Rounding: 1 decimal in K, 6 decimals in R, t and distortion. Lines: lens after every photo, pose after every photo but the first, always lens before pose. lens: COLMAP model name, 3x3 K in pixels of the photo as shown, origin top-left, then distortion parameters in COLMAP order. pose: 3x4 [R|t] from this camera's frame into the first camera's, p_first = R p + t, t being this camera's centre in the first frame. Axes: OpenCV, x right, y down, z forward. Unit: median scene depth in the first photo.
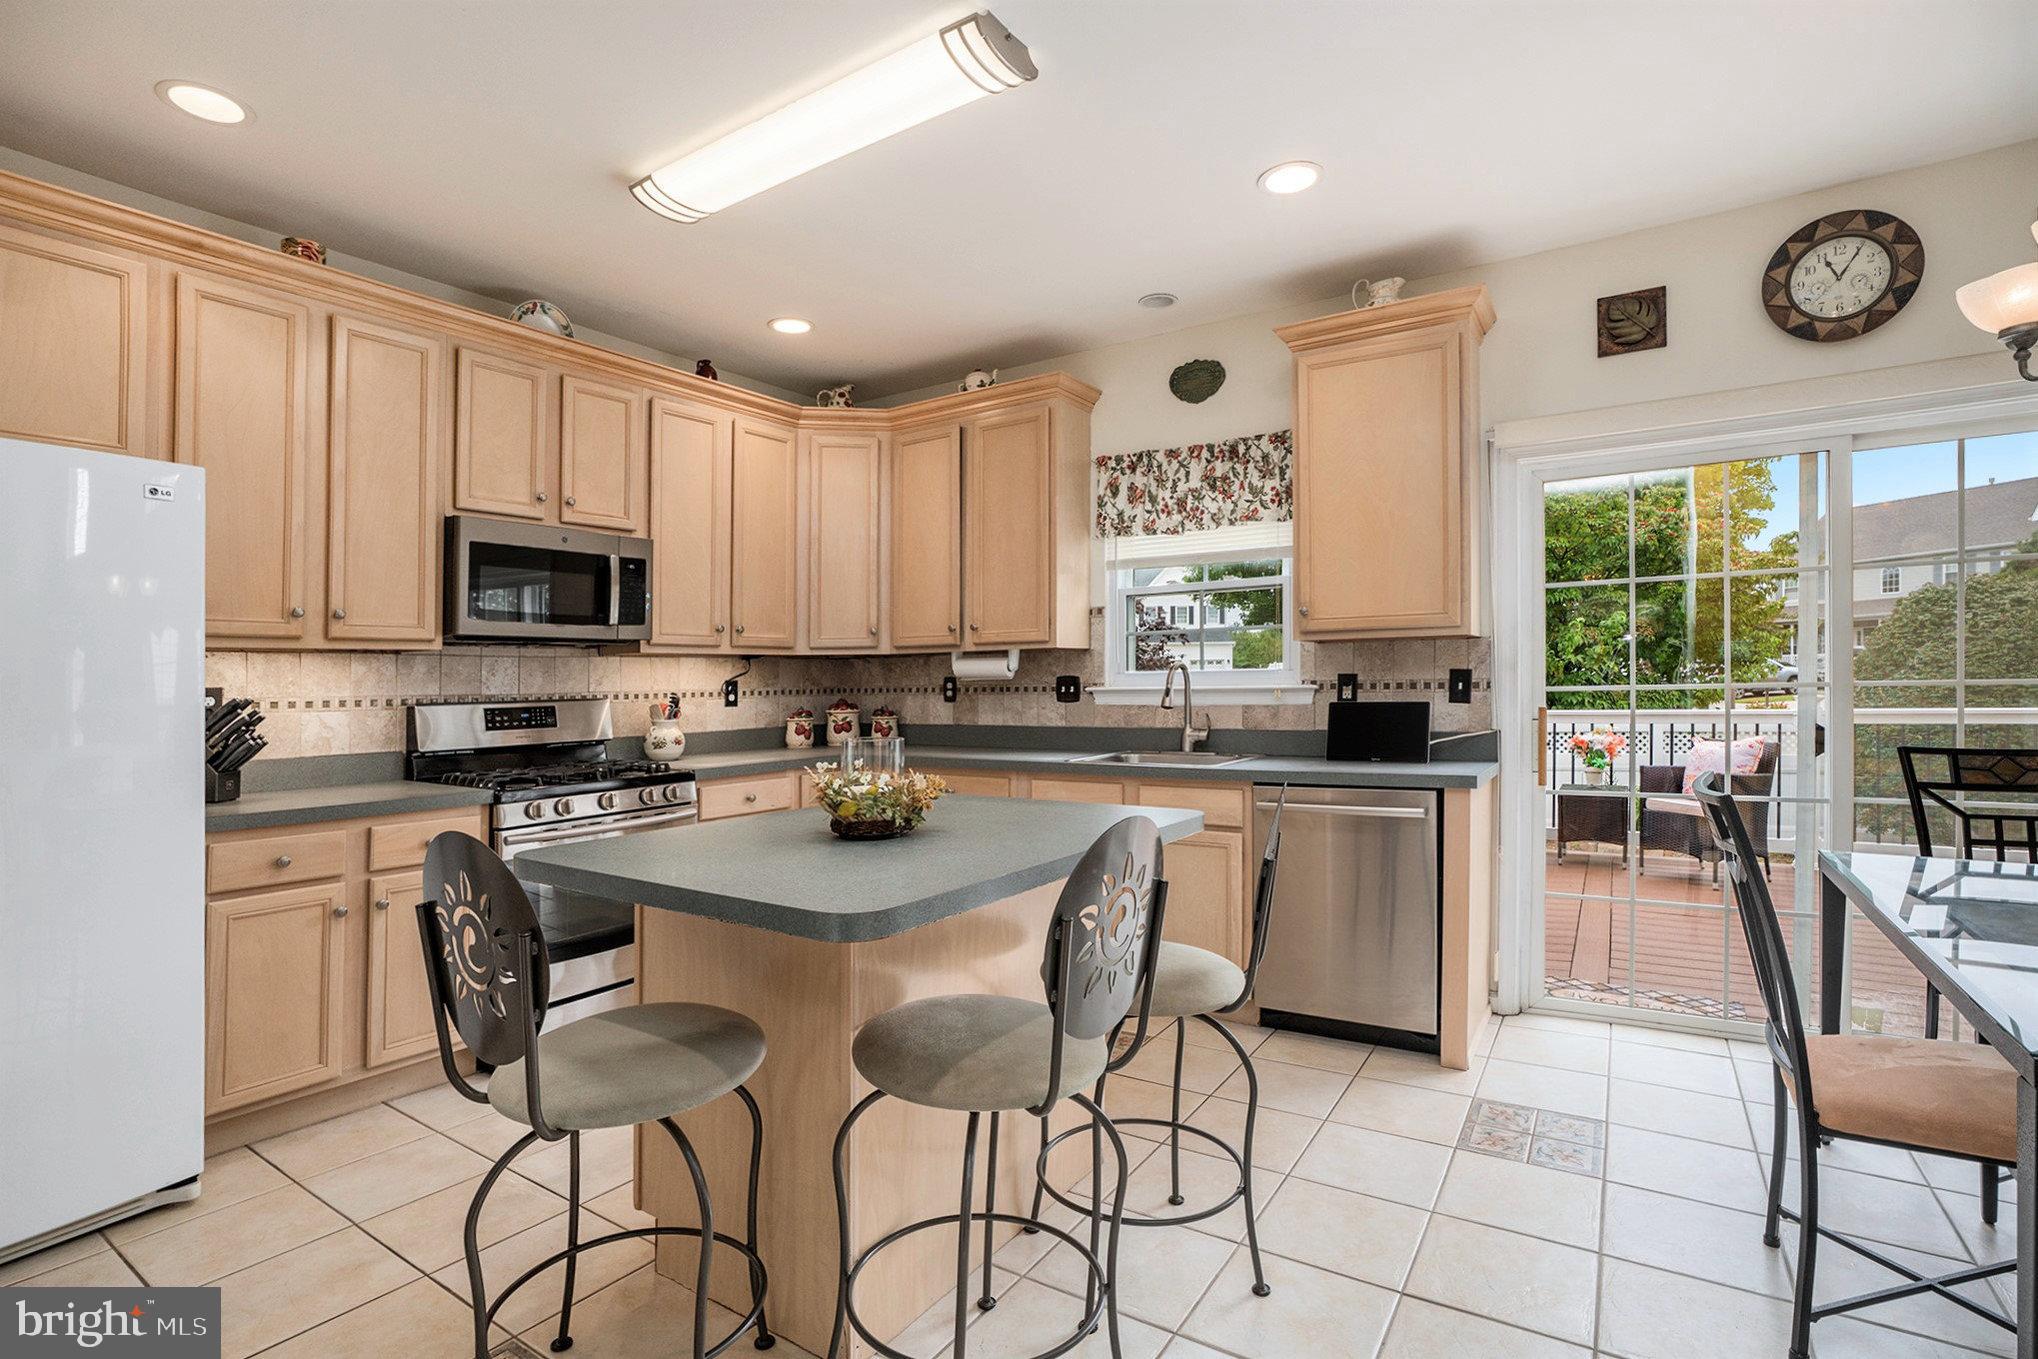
lens RADIAL K [[948.8, 0, 997.5], [0, 948.8, 681.5], [0, 0, 1]] dist [-0.050669, 0.010855]
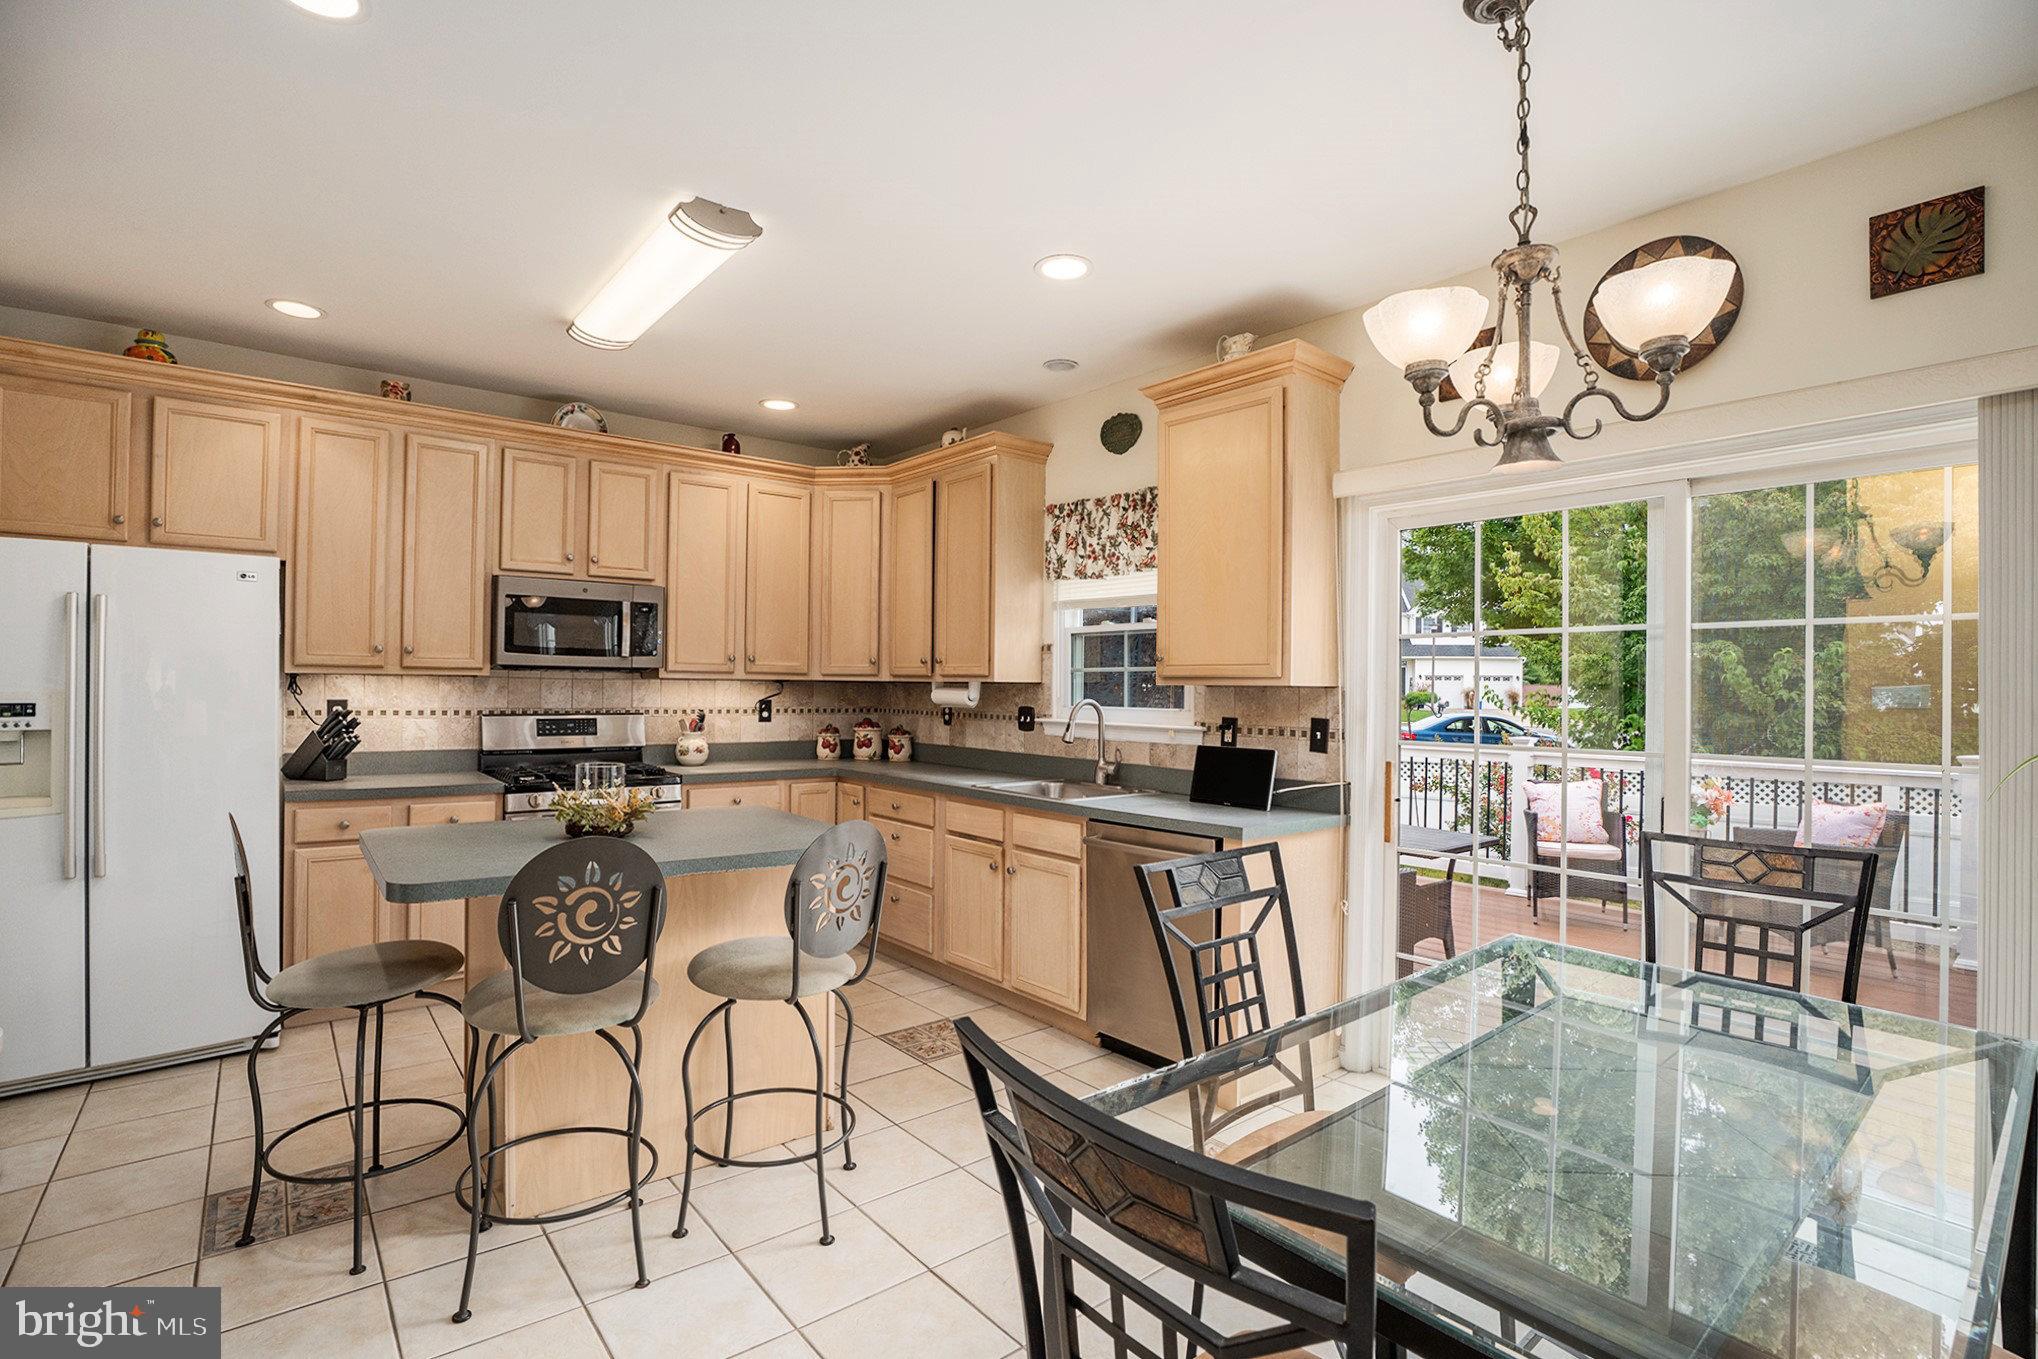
lens RADIAL K [[948.8, 0, 1005.3], [0, 948.8, 680.2], [0, 0, 1]] dist [-0.050669, 0.010855]
pose [[0.954034, 0.026801, -0.298499, 0.449090], [-0.028469, 0.999594, -0.001241, -0.041038], [0.298345, 0.009682, 0.954409, -0.049850]]
